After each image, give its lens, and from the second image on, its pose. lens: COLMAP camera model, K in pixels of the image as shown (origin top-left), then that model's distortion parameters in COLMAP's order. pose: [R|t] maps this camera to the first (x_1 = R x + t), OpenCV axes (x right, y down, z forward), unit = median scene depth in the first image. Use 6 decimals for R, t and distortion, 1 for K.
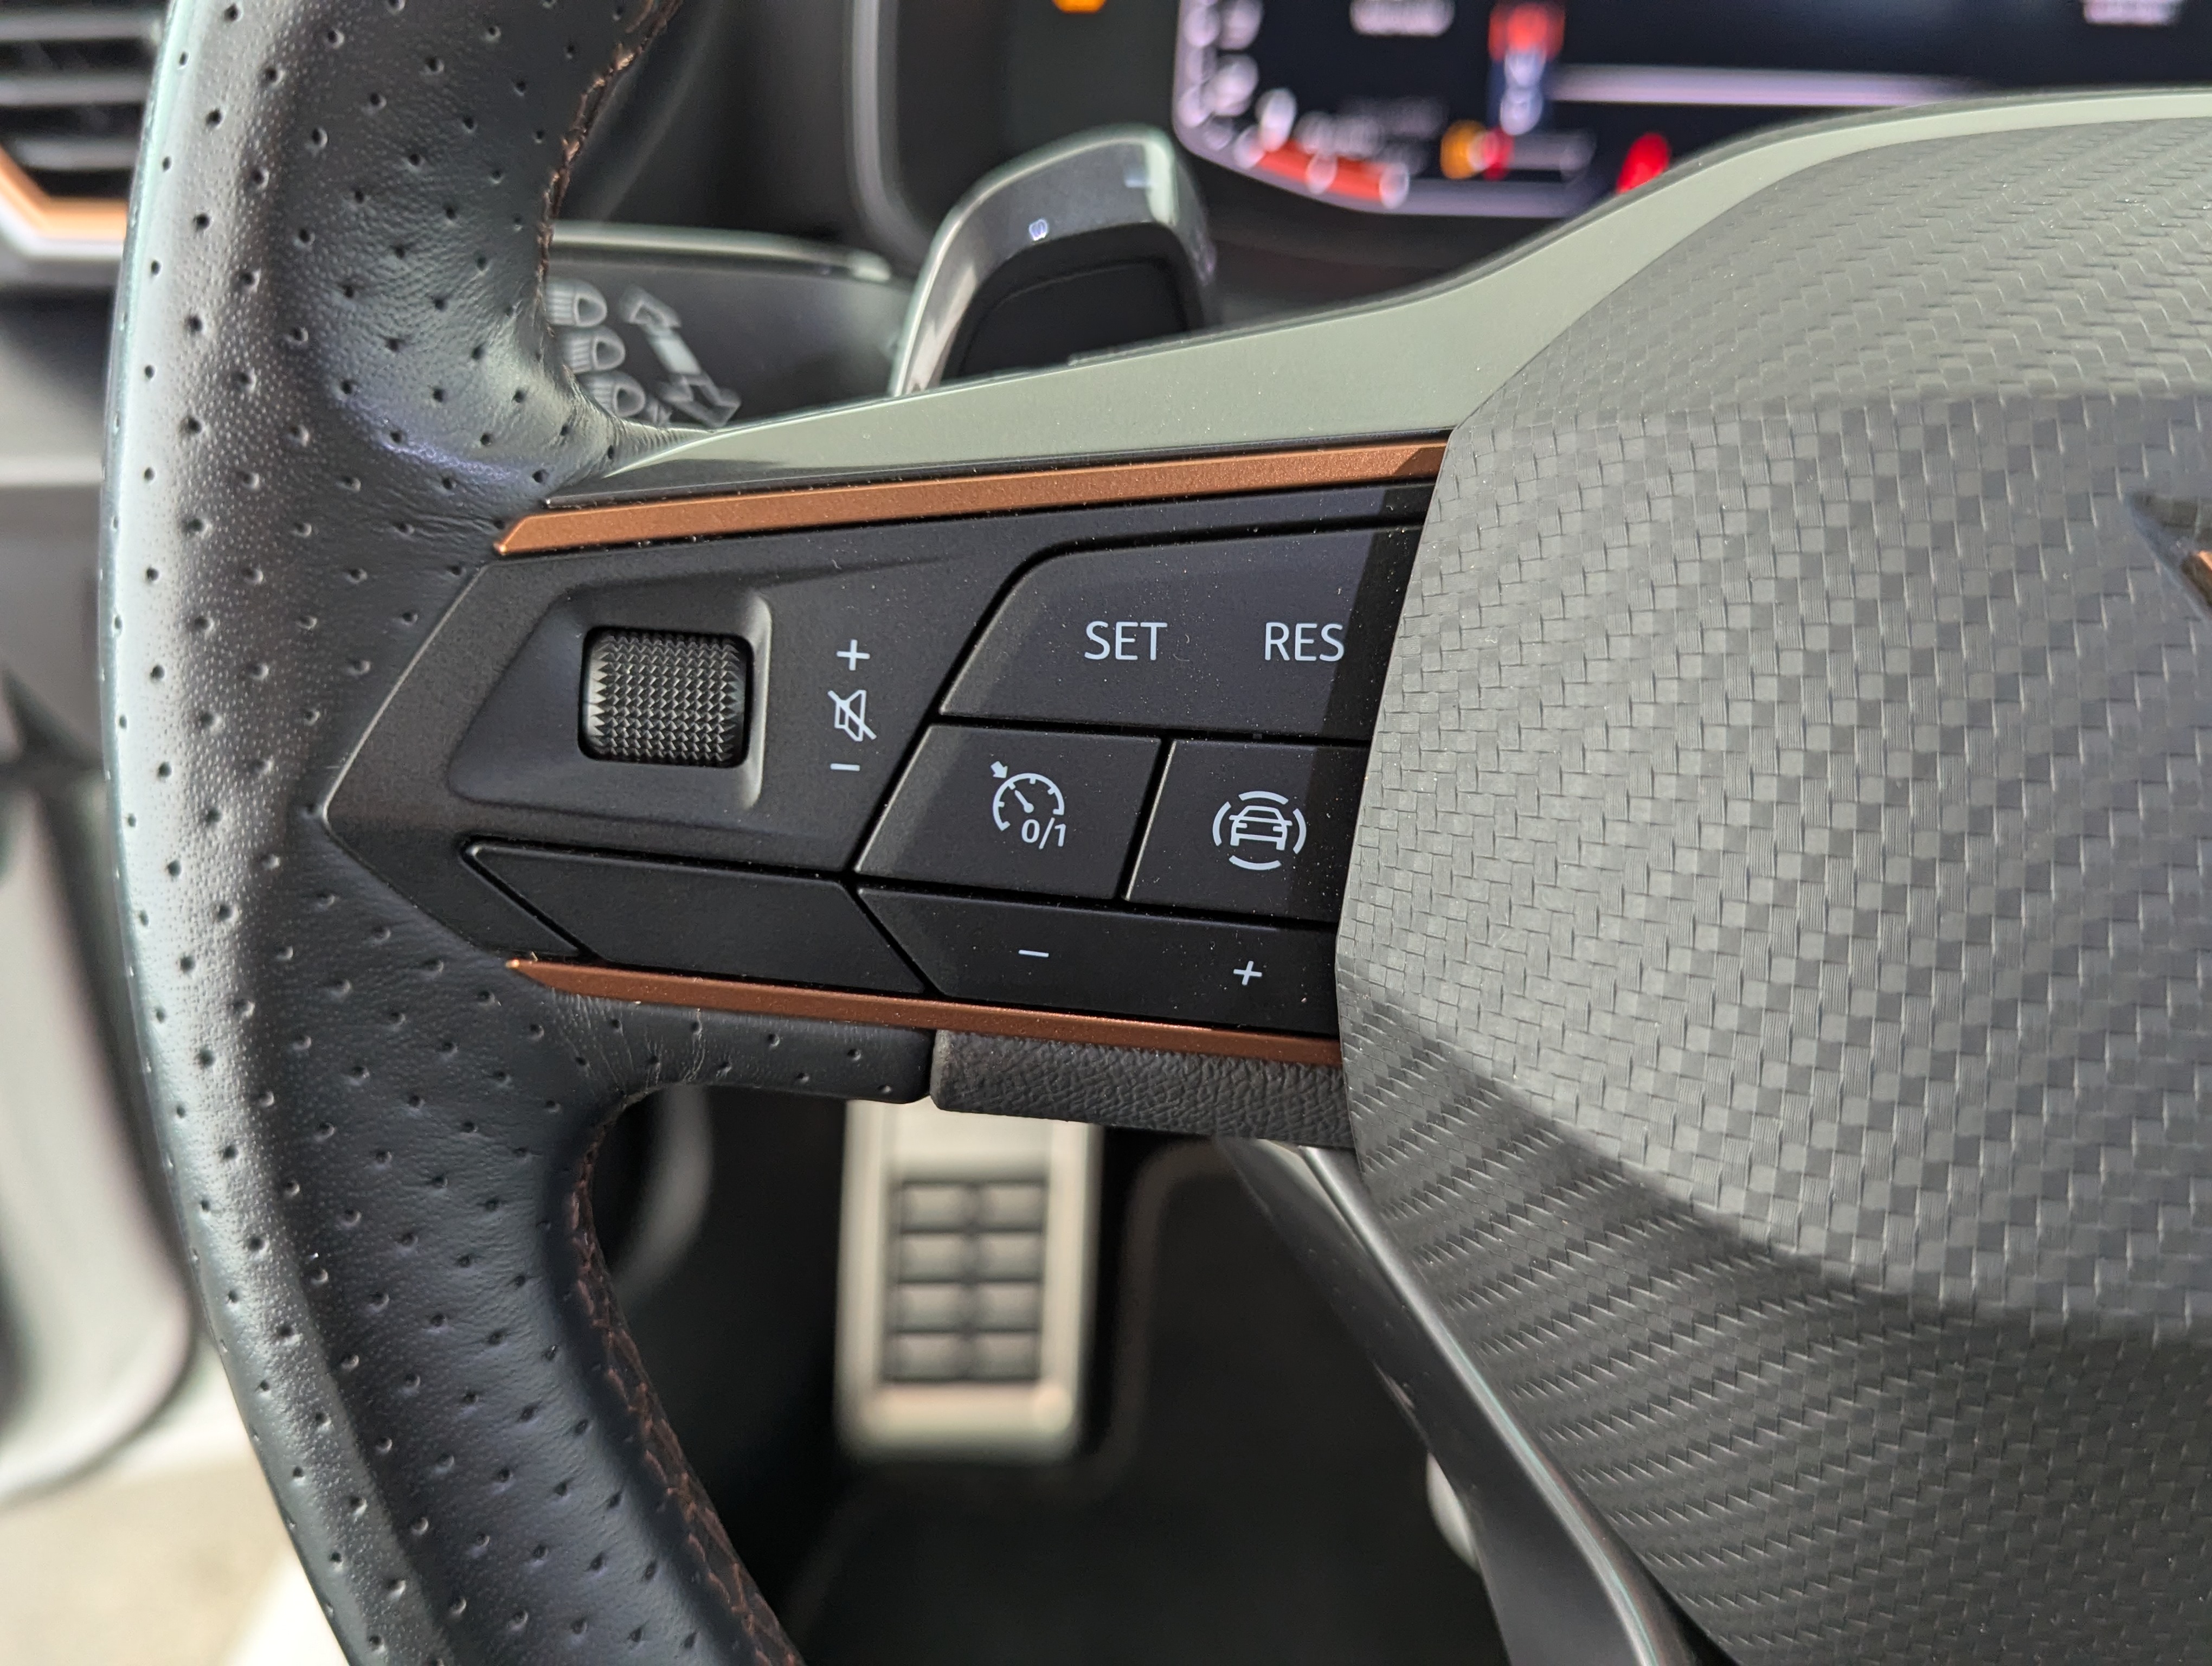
lens RADIAL K [[2107.3, 0, 1078.6], [0, 2107.3, 827.7], [0, 0, 1]] dist [0.082479, -0.000700]
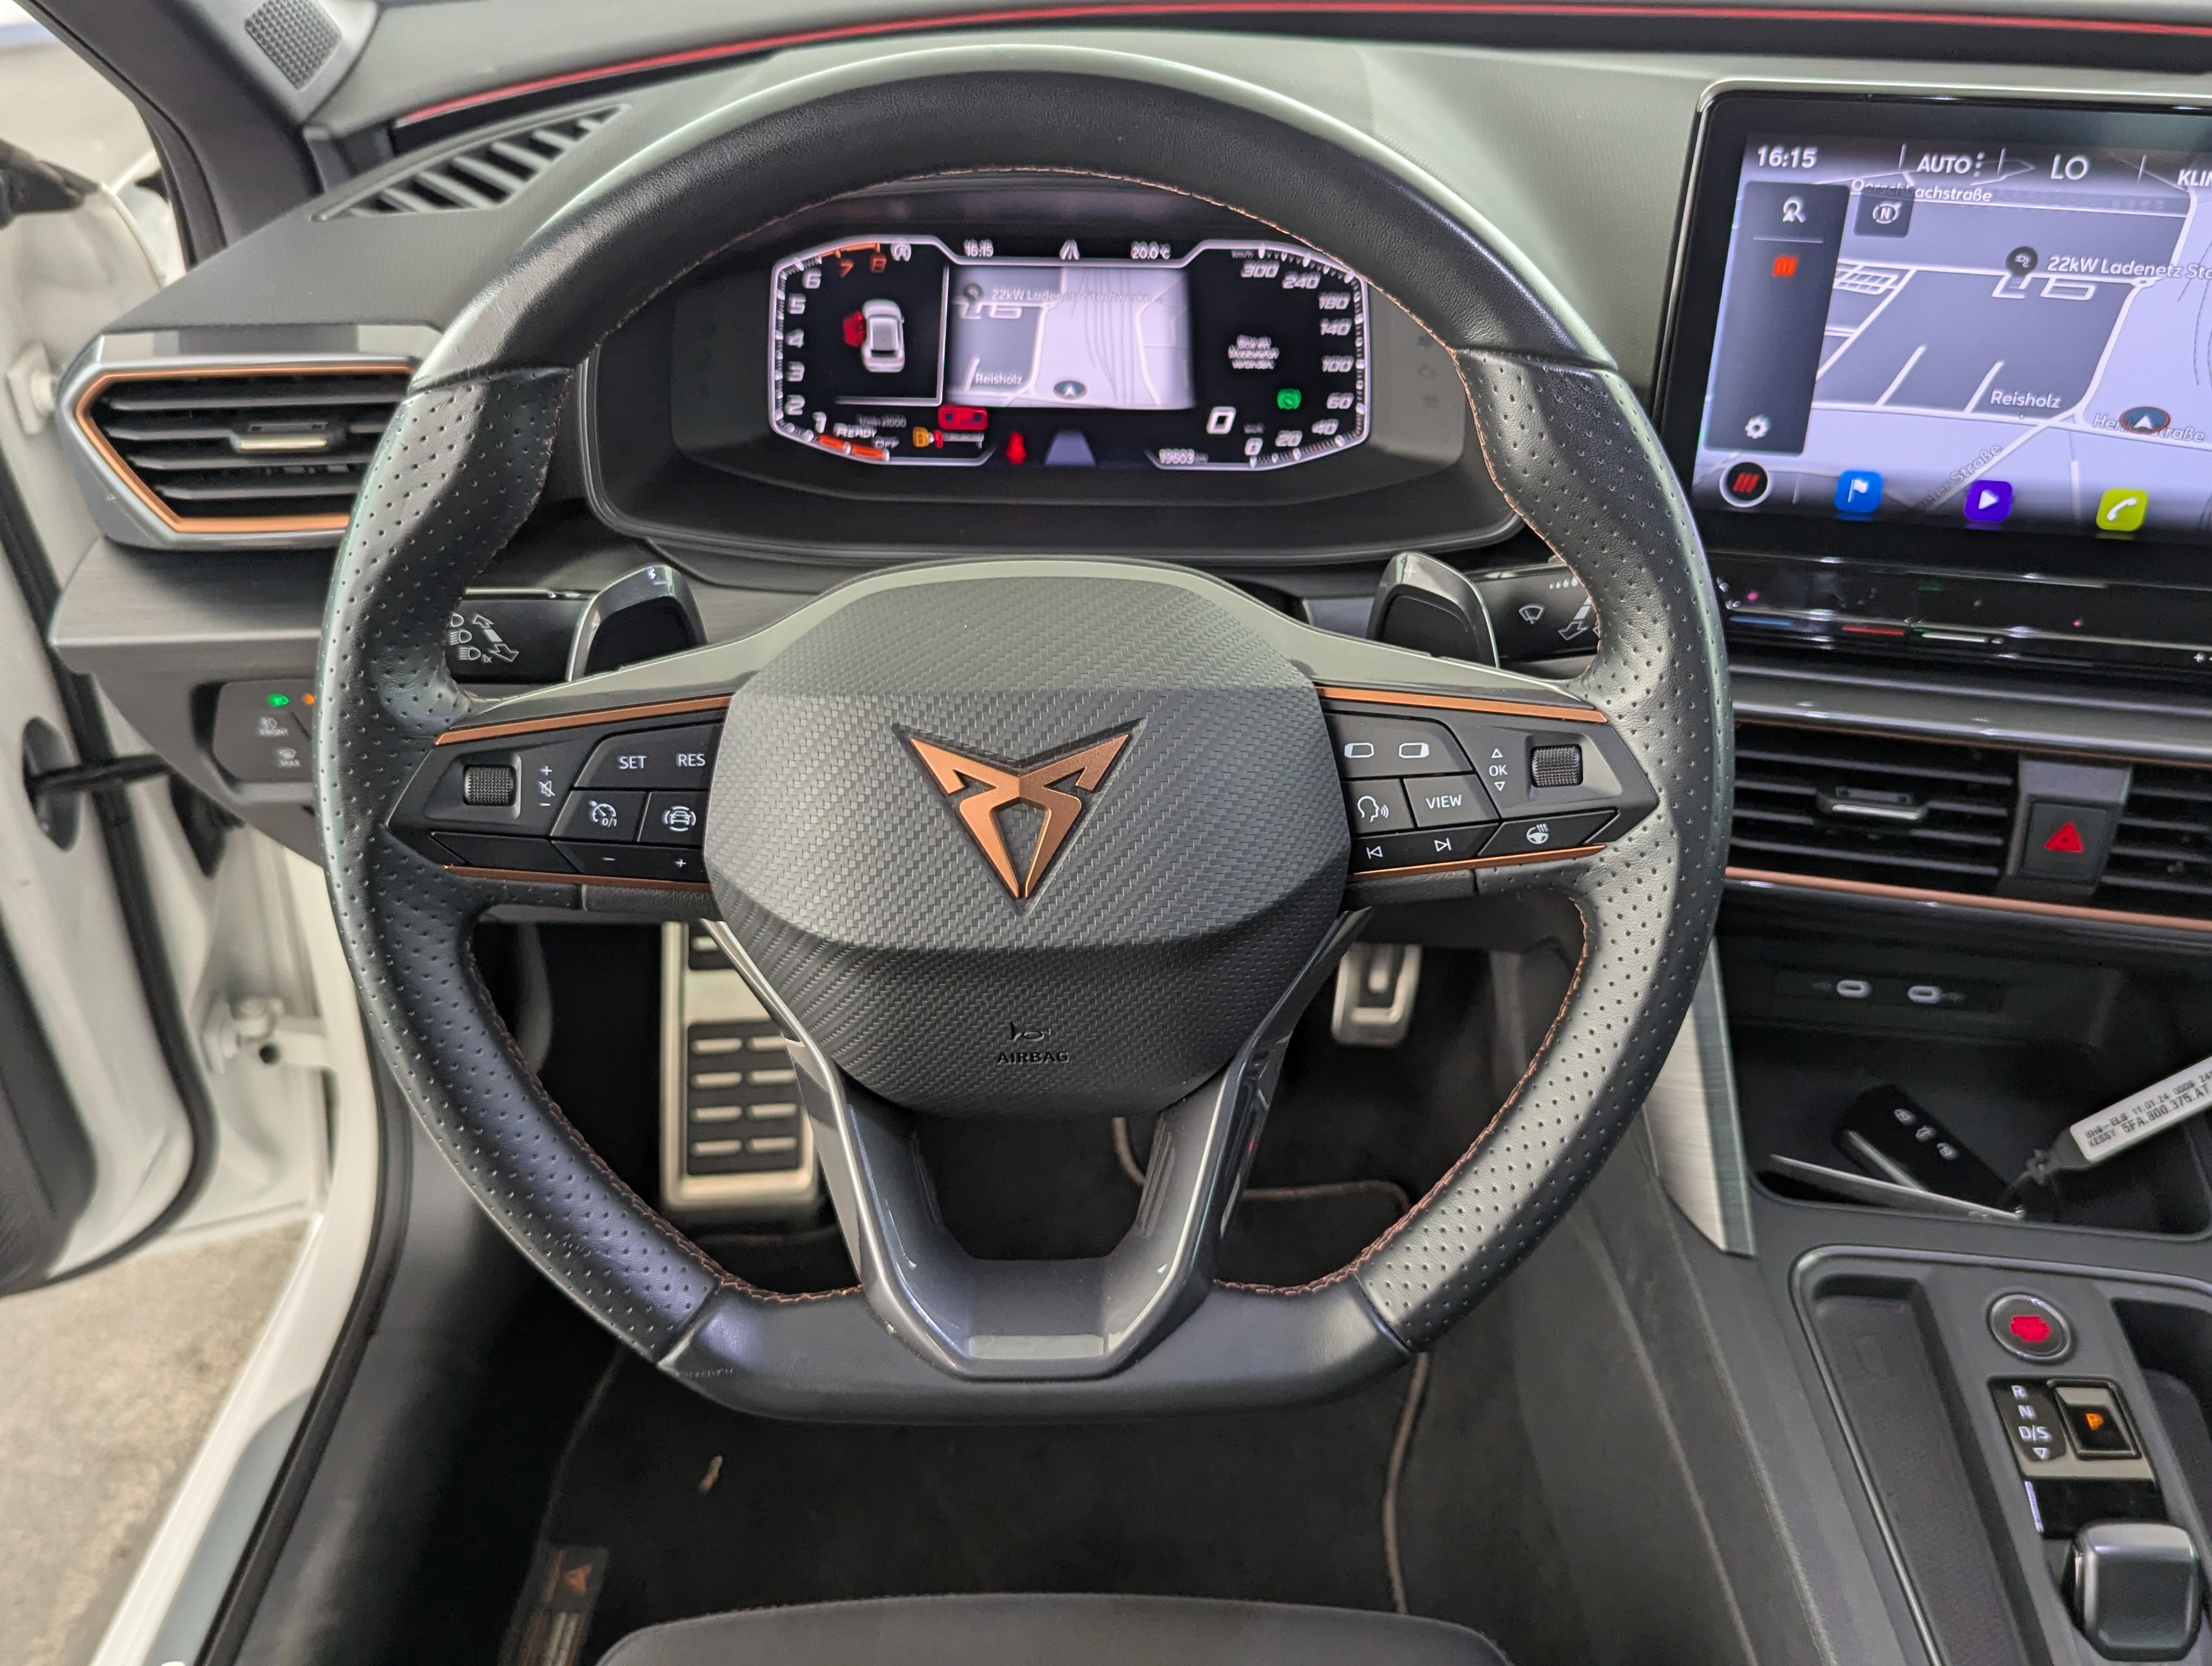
lens RADIAL K [[2047.7, 0, 1114.2], [0, 2047.7, 824.7], [0, 0, 1]] dist [0.020830, -0.003545]
pose [[0.996054, -0.034359, 0.081826, 0.497693], [0.031489, 0.998851, 0.036115, -0.082518], [-0.082973, -0.033395, 0.995992, -2.205995]]
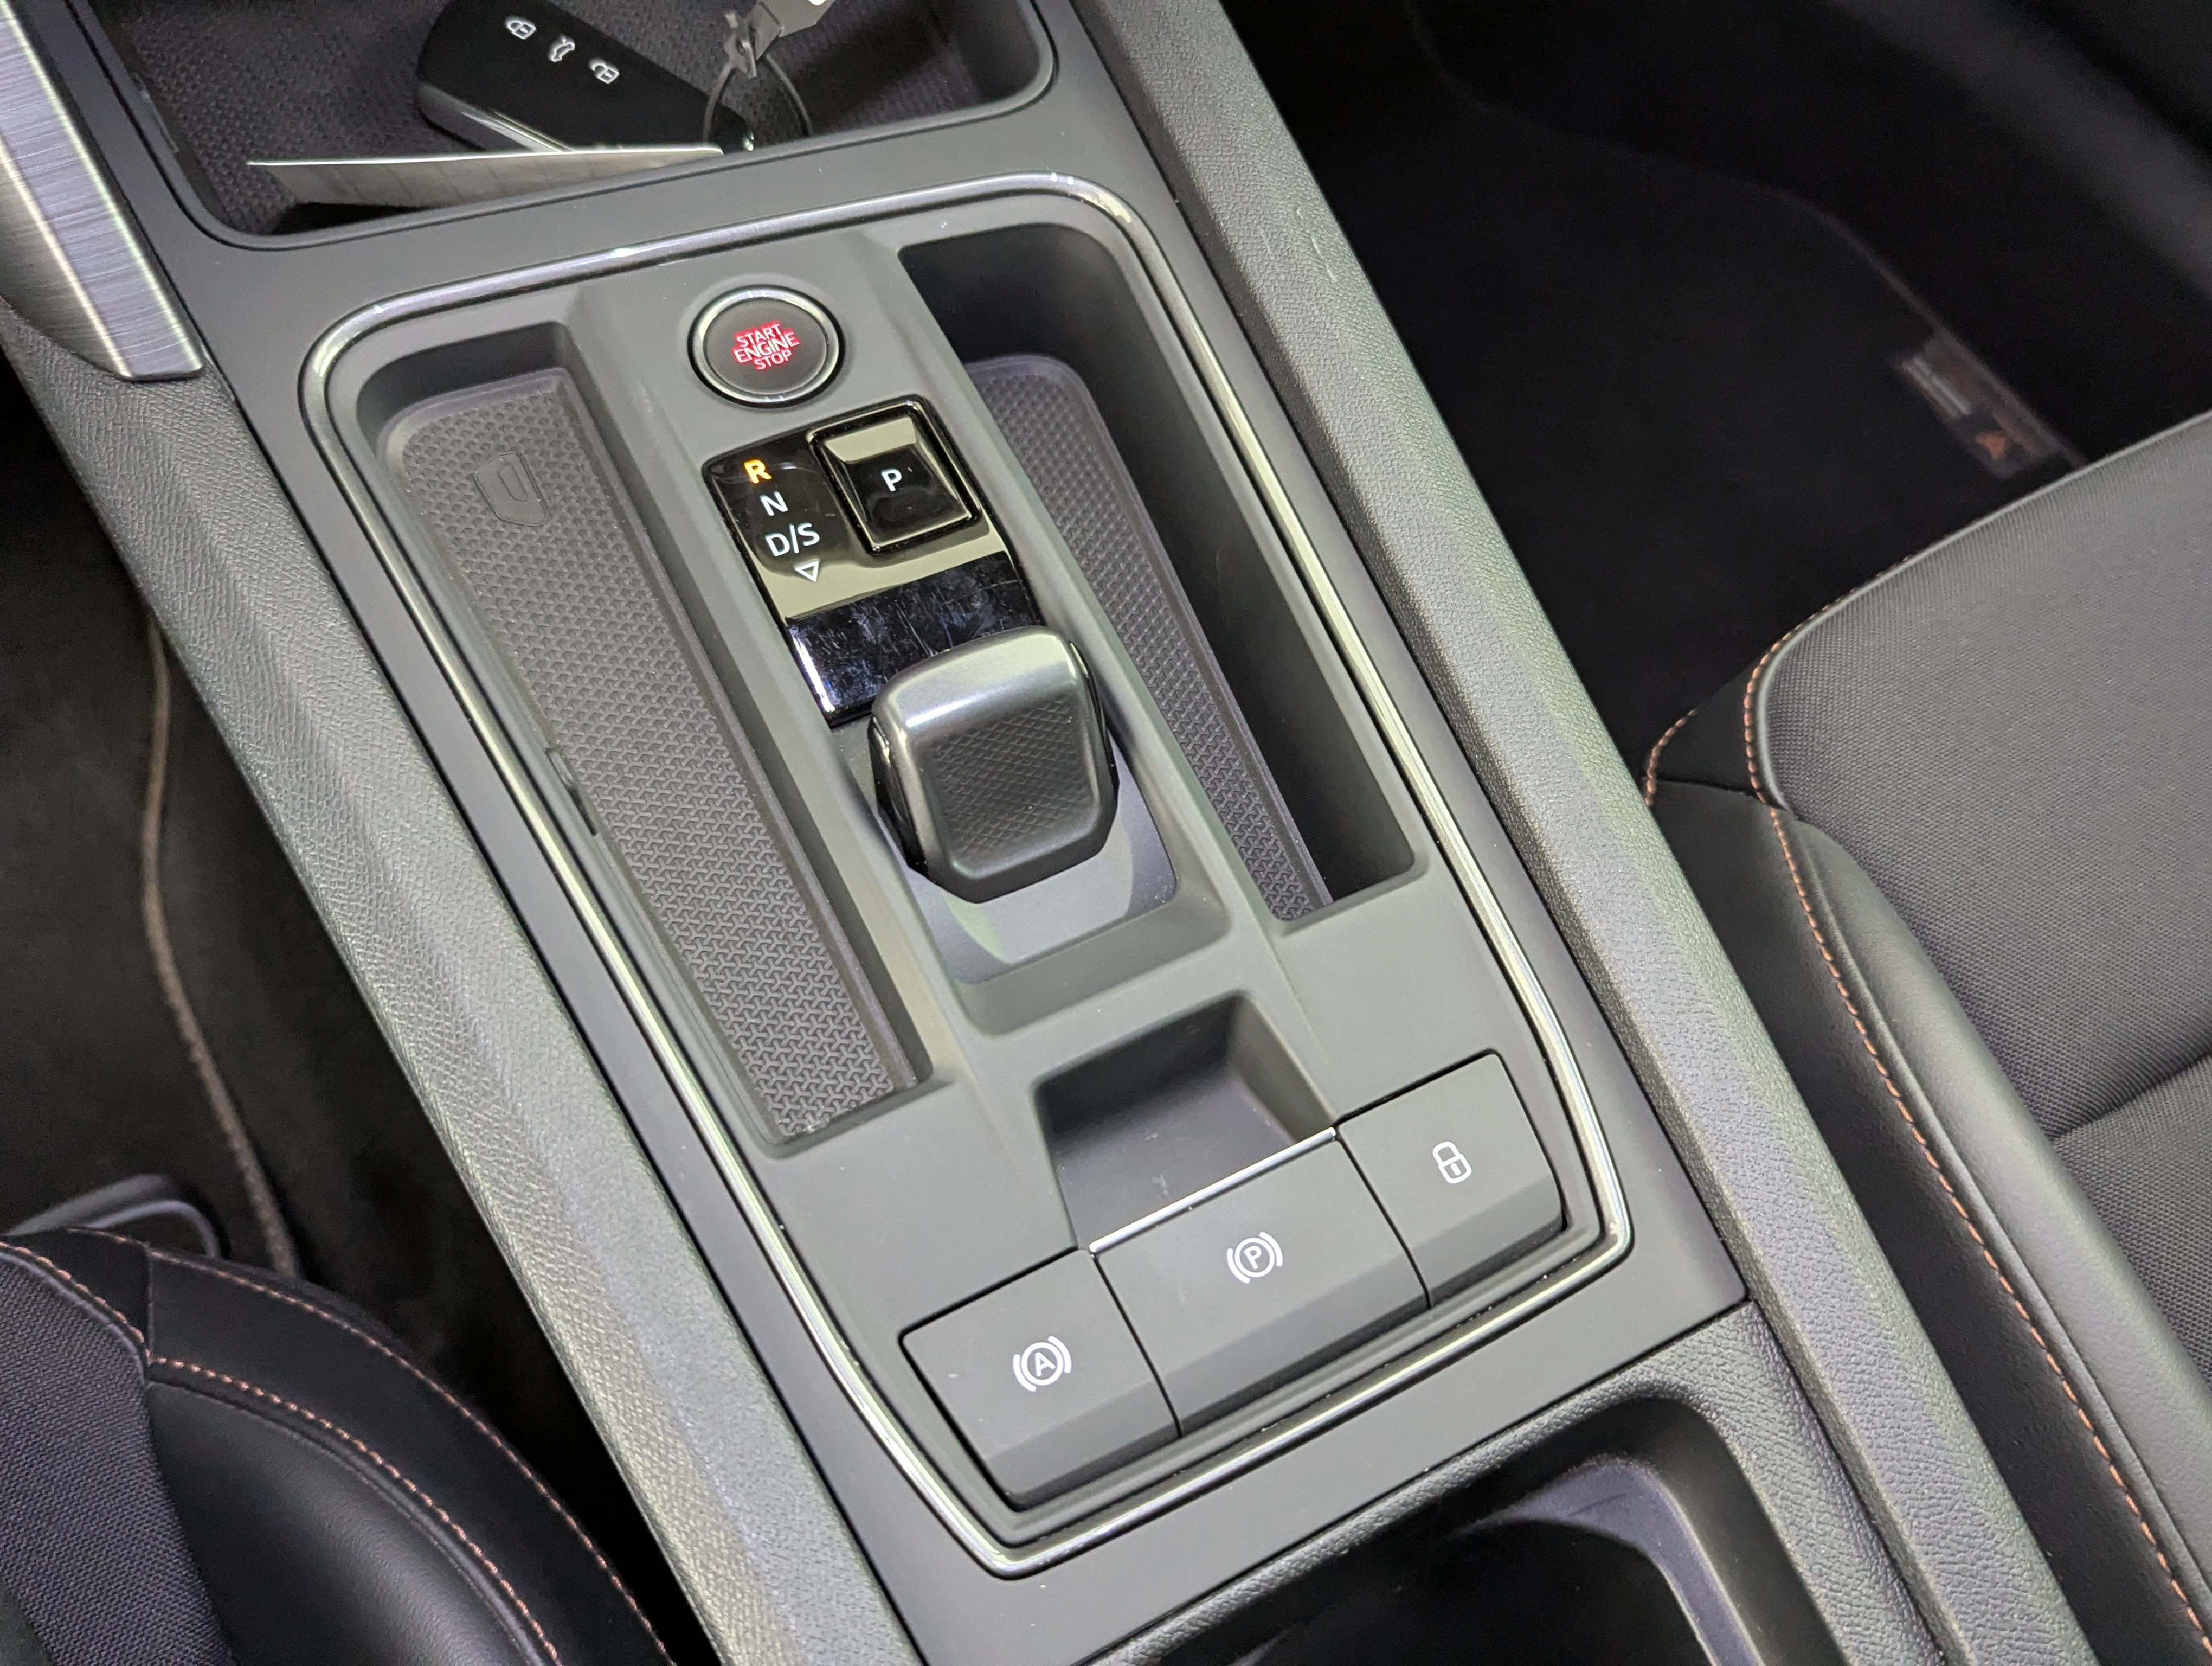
lens RADIAL K [[2047.7, 0, 1114.2], [0, 2047.7, 824.7], [0, 0, 1]] dist [0.020830, -0.003545]
pose [[0.829704, -0.422366, 0.364964, 1.992019], [0.232869, 0.856109, 0.461356, 0.680809], [-0.507310, -0.297800, 0.808673, -0.303982]]
